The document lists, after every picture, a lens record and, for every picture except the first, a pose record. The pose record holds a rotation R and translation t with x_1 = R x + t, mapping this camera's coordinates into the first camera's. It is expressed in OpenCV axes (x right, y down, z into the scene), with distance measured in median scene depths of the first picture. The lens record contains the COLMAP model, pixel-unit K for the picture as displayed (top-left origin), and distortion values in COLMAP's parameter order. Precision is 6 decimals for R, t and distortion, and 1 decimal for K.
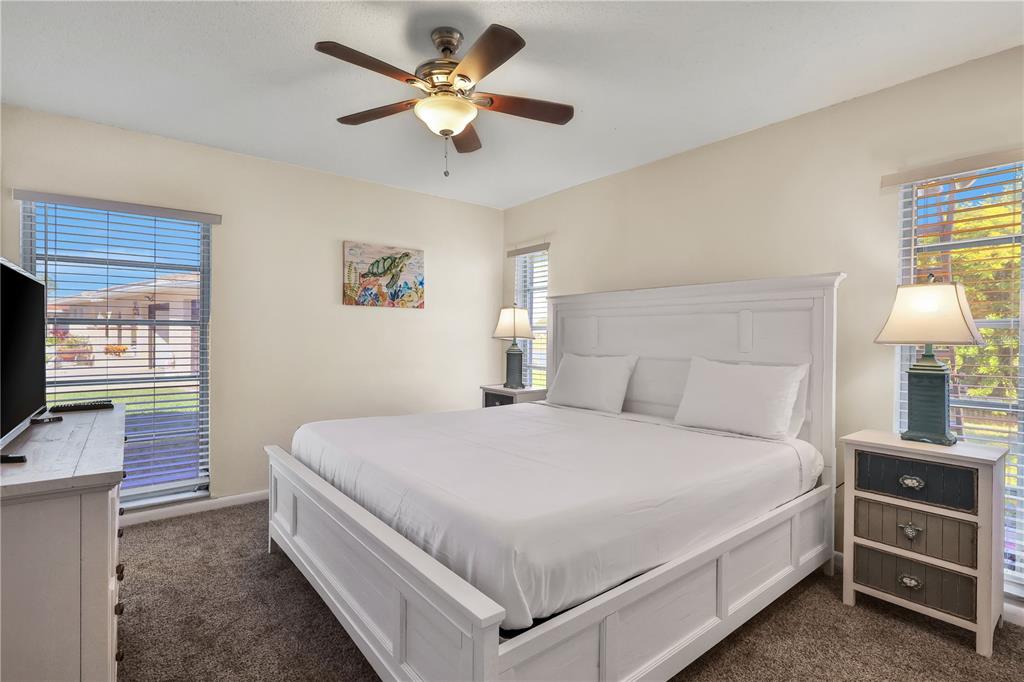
lens RADIAL K [[496.3, 0, 512.0], [0, 496.3, 341.0], [0, 0, 1]] dist [0.014324, -0.000356]
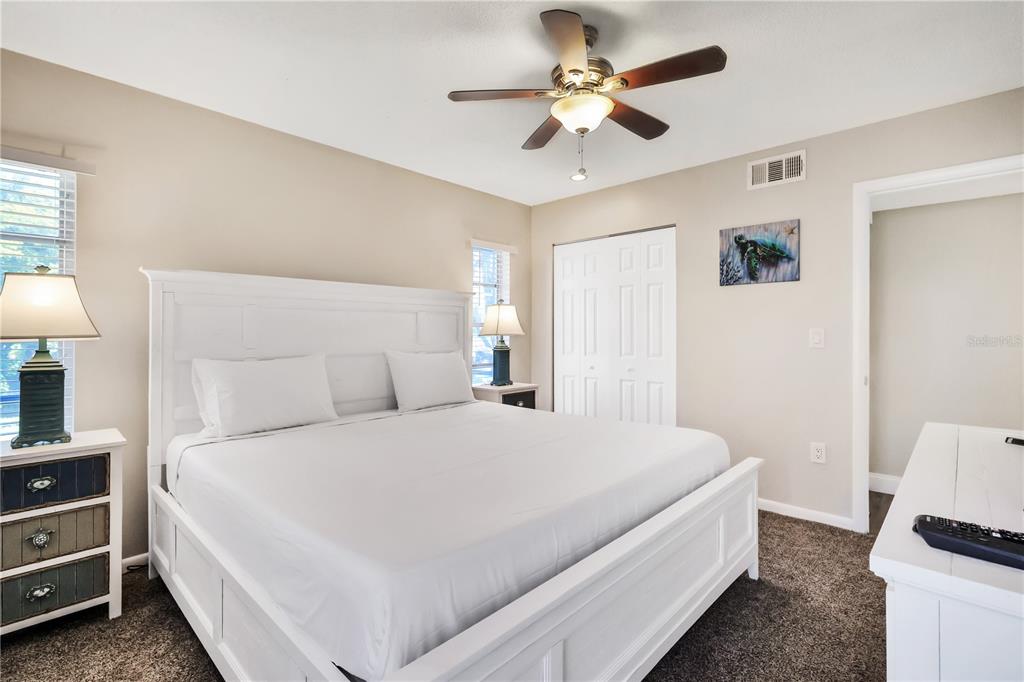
lens RADIAL K [[471.0, 0, 510.3], [0, 471.0, 334.5], [0, 0, 1]] dist [0.017883, -0.000182]
pose [[-0.134828, -0.010355, 0.990815, -0.220463], [0.011408, 0.999863, 0.012002, -0.004403], [-0.990803, 0.012922, -0.134691, 0.265887]]
